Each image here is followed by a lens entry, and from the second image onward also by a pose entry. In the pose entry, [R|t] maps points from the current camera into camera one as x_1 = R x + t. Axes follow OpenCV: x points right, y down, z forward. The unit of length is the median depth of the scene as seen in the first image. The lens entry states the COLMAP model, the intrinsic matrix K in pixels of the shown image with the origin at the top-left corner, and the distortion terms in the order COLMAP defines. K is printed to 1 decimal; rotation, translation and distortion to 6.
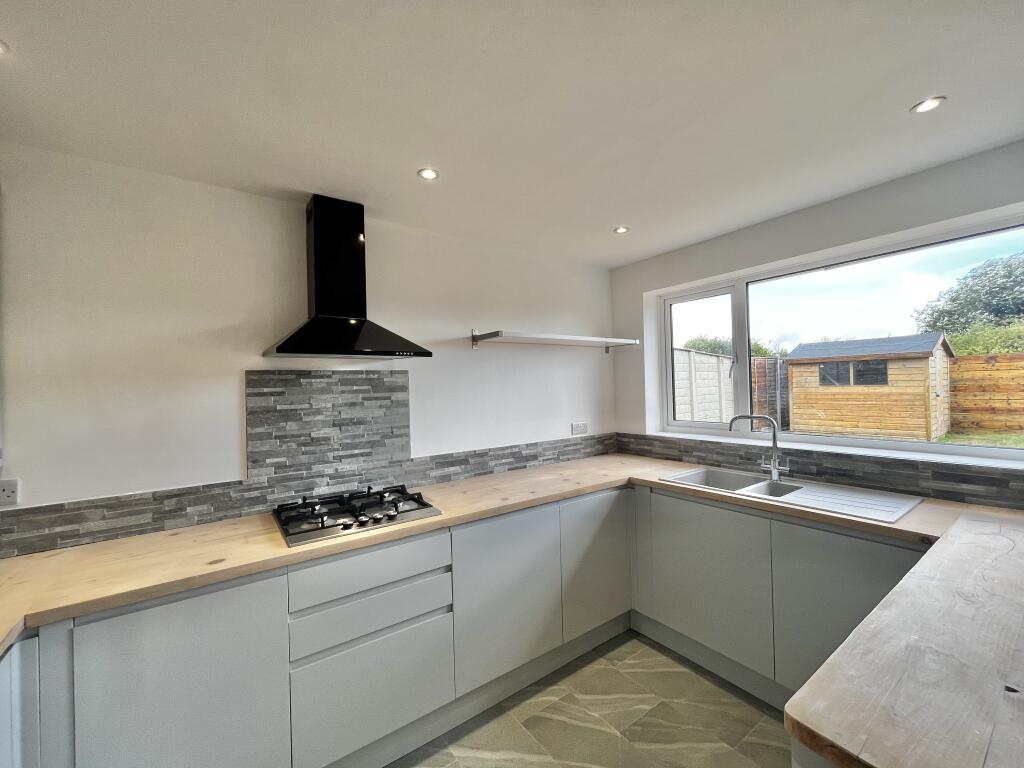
lens RADIAL K [[415.9, 0, 509.5], [0, 415.9, 384.5], [0, 0, 1]] dist [0.001714, -0.000346]
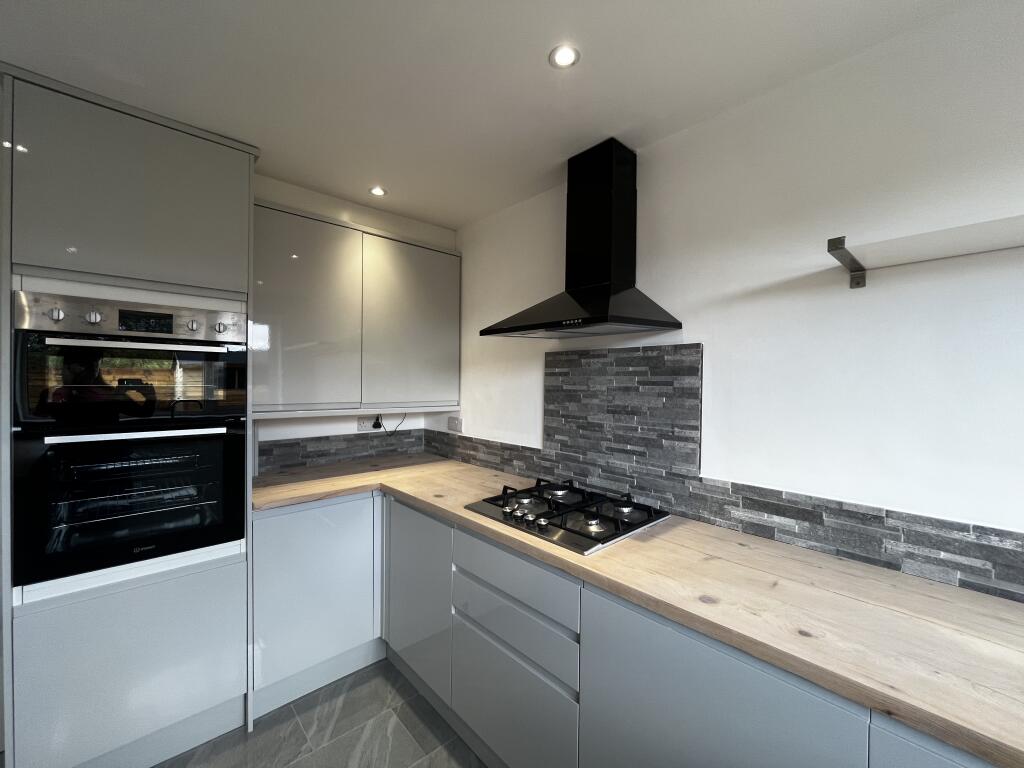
lens RADIAL K [[415.9, 0, 509.4], [0, 415.9, 380.5], [0, 0, 1]] dist [0.001714, -0.000346]
pose [[0.123691, 0.030132, -0.991863, 0.416376], [-0.004766, 0.999545, 0.029771, 0.007766], [0.992309, 0.001045, 0.123778, 0.686080]]
